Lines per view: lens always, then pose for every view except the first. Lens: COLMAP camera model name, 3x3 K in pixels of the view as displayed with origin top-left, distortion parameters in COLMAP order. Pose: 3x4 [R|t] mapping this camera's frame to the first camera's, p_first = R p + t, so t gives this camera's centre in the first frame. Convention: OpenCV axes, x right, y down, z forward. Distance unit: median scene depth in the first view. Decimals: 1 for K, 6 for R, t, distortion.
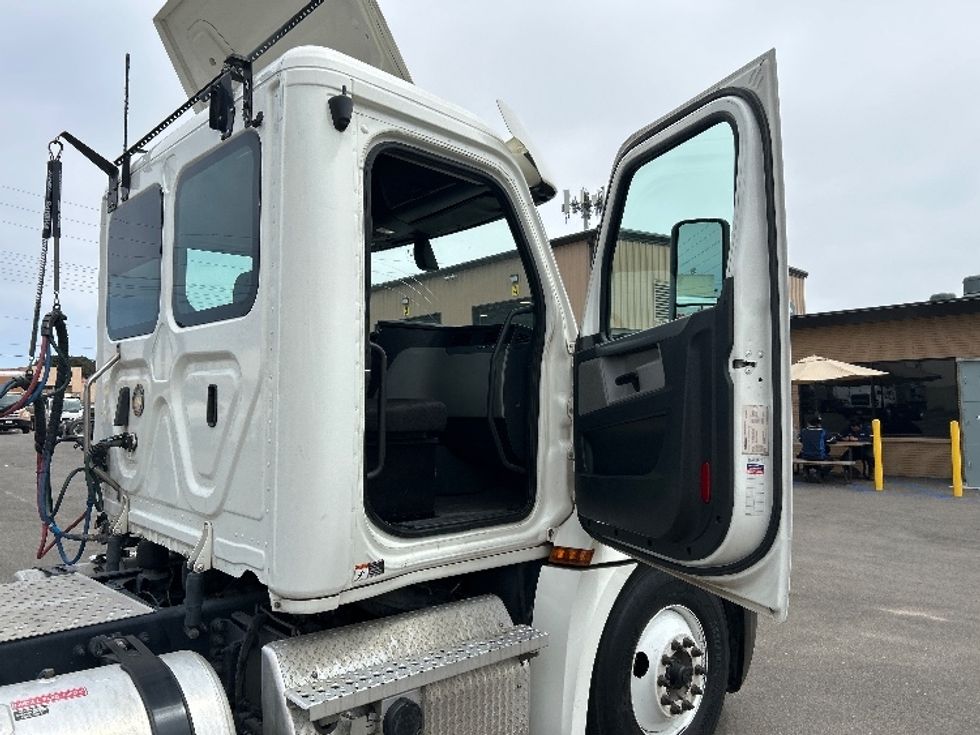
lens RADIAL K [[732.5, 0, 486.6], [0, 732.5, 365.5], [0, 0, 1]] dist [0.006168, -0.002137]
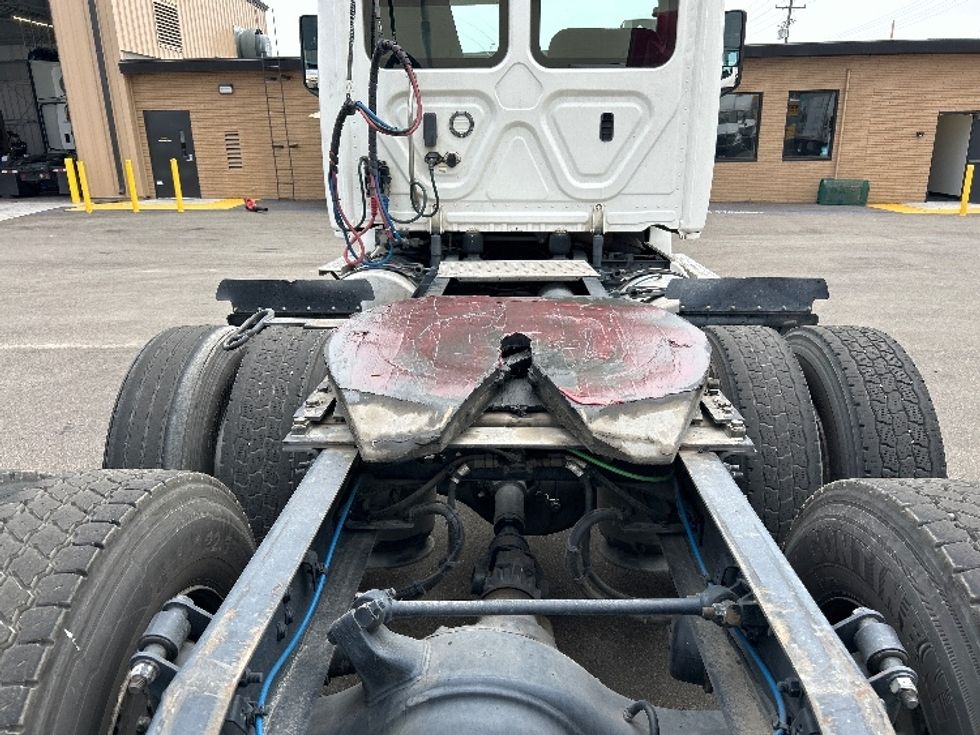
lens RADIAL K [[732.5, 0, 486.6], [0, 732.5, 365.5], [0, 0, 1]] dist [0.006168, -0.002137]
pose [[0.679962, -0.216675, 0.700502, -1.398634], [-0.033220, 0.945258, 0.324627, 0.030362], [-0.732494, -0.244005, 0.635542, 0.070900]]
